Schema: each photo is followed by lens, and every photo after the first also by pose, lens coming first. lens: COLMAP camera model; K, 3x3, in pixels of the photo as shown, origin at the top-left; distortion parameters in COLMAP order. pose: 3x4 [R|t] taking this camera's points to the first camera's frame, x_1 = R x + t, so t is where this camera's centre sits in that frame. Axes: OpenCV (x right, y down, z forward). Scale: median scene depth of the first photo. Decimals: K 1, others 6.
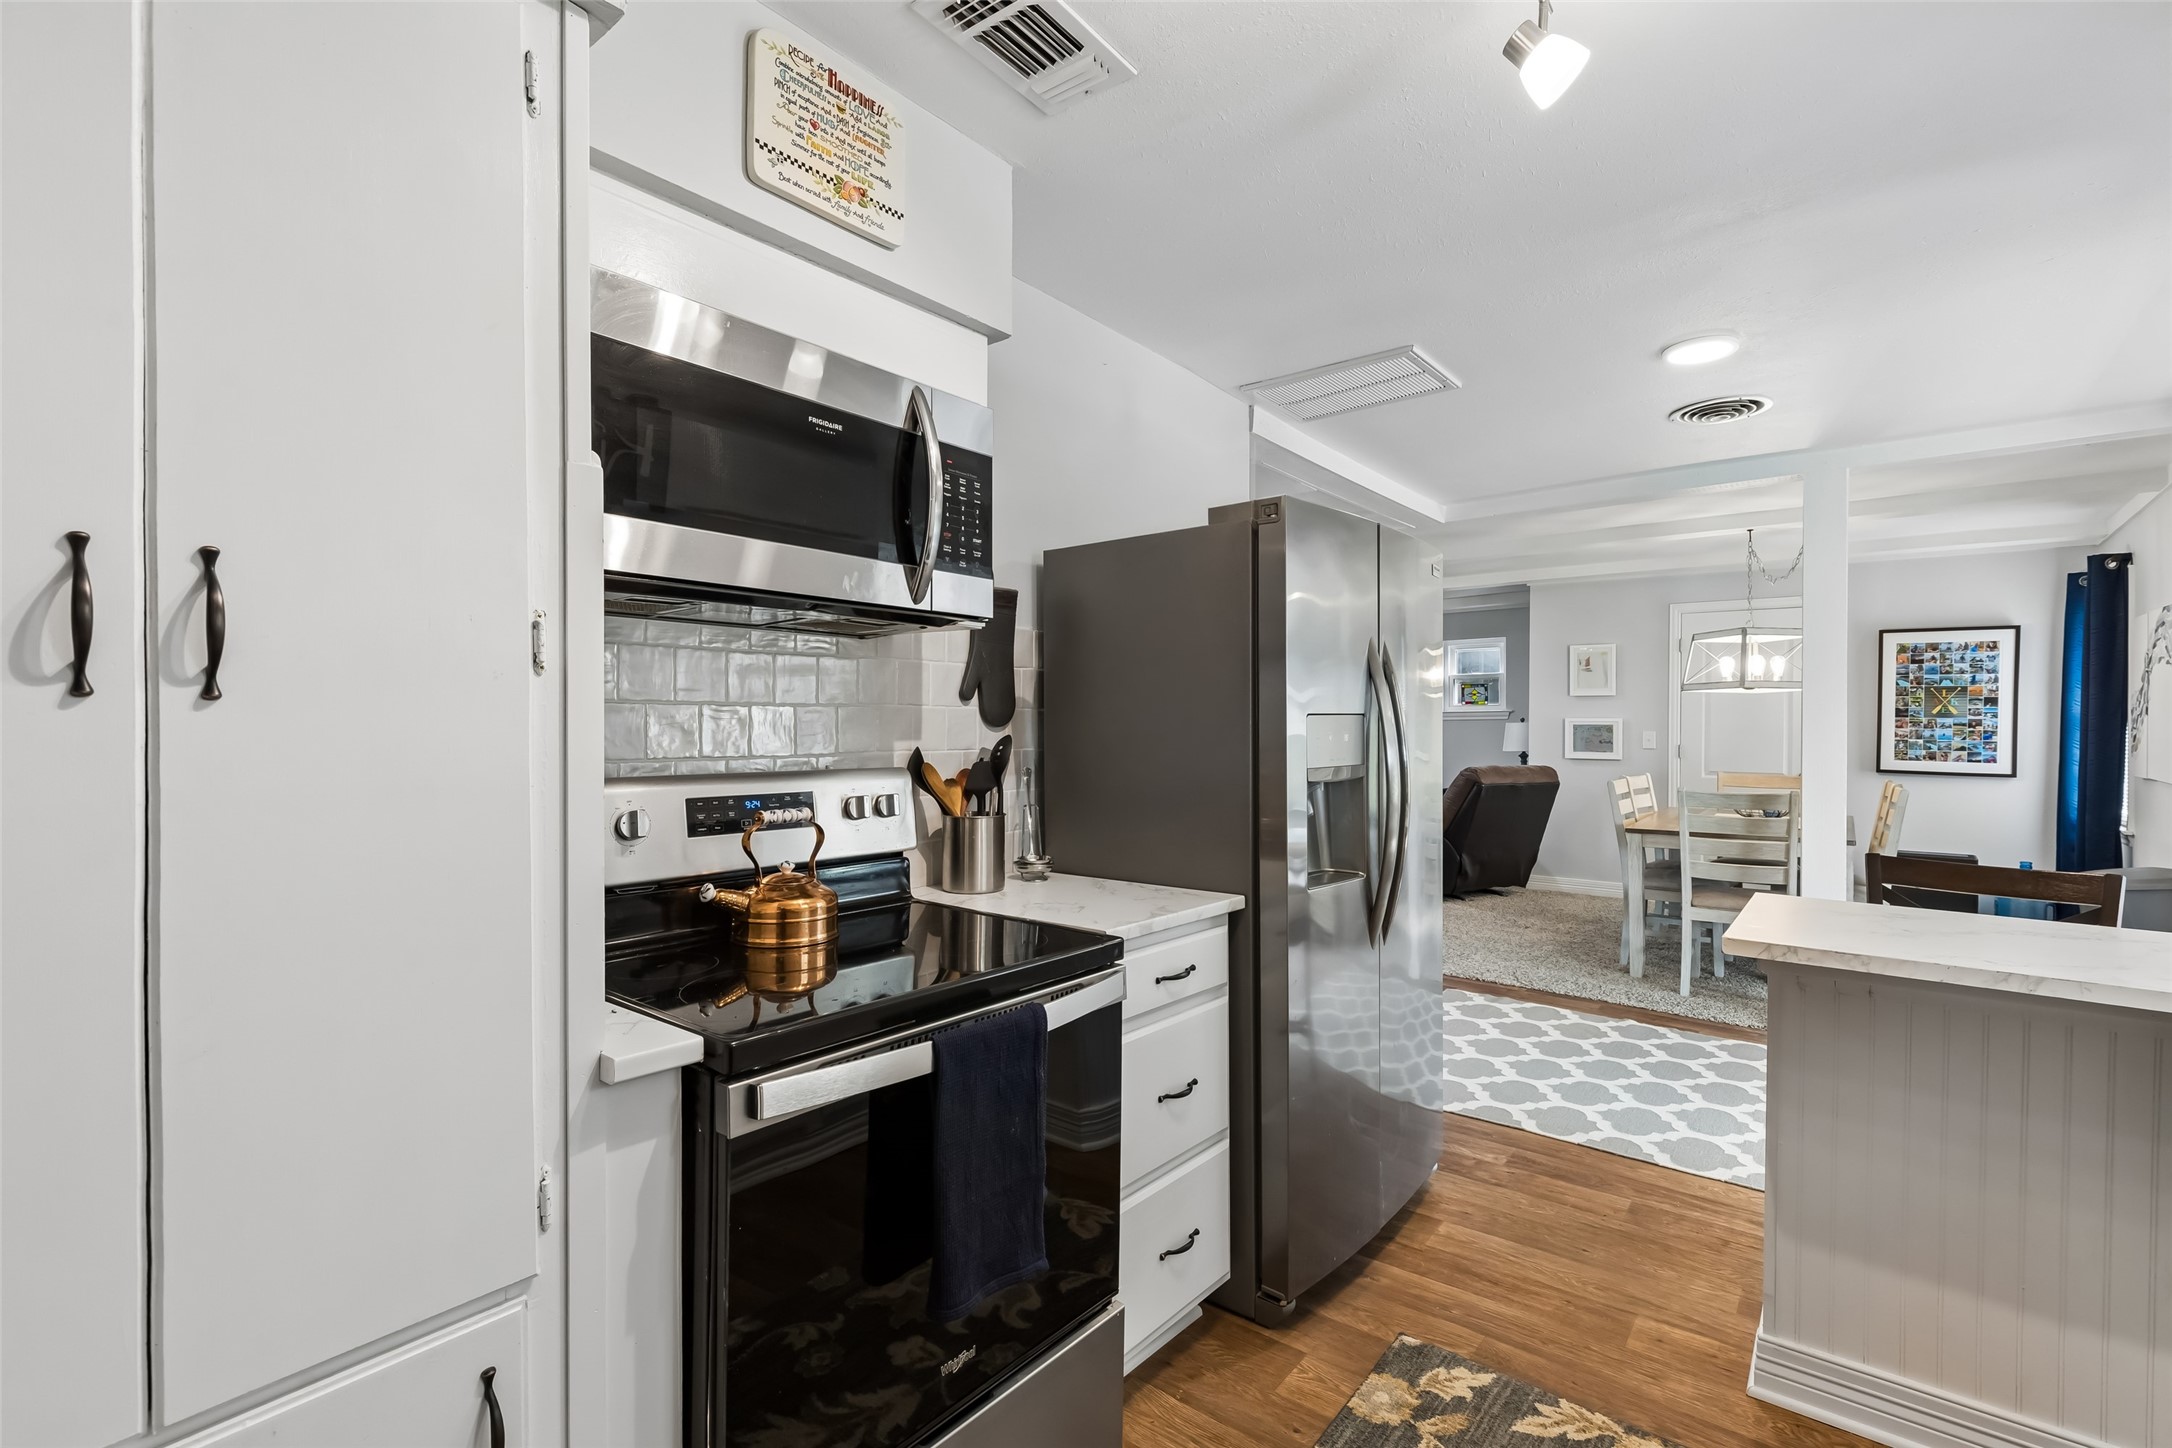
lens RADIAL K [[989.1, 0, 1087.8], [0, 989.1, 719.7], [0, 0, 1]] dist [0.014501, -0.001474]
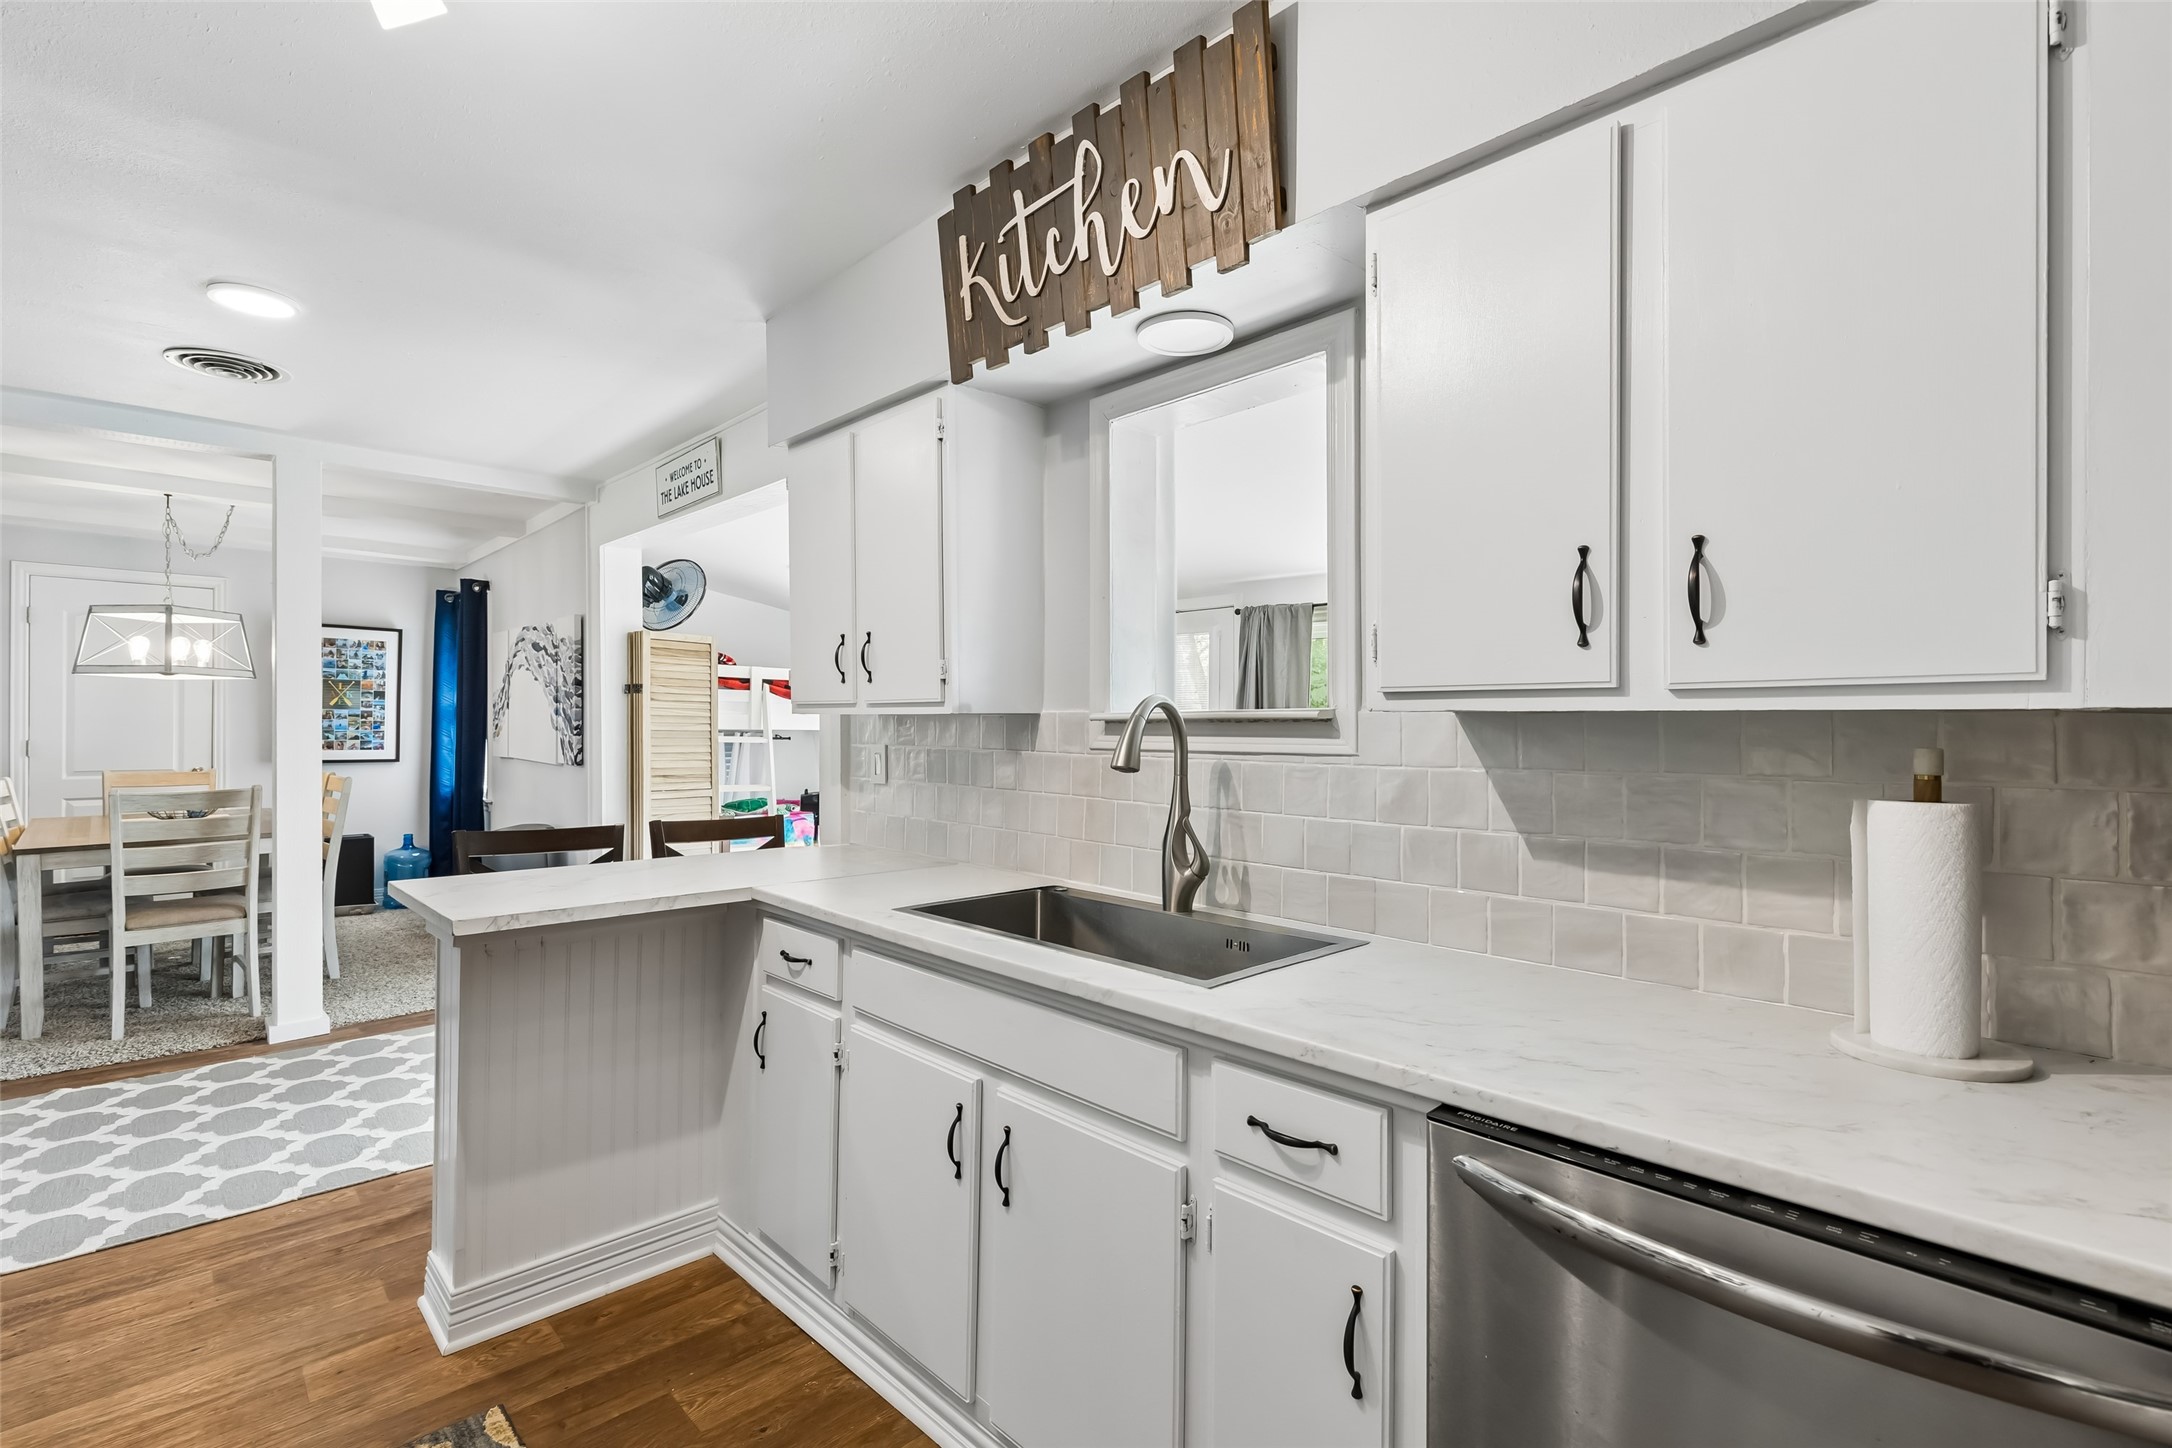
lens RADIAL K [[989.1, 0, 1077.2], [0, 989.1, 728.5], [0, 0, 1]] dist [0.014501, -0.001474]
pose [[0.145211, -0.010627, 0.989344, -0.101742], [-0.007815, 0.999899, 0.011887, -0.000187], [-0.989370, -0.009458, 0.145113, 0.073548]]
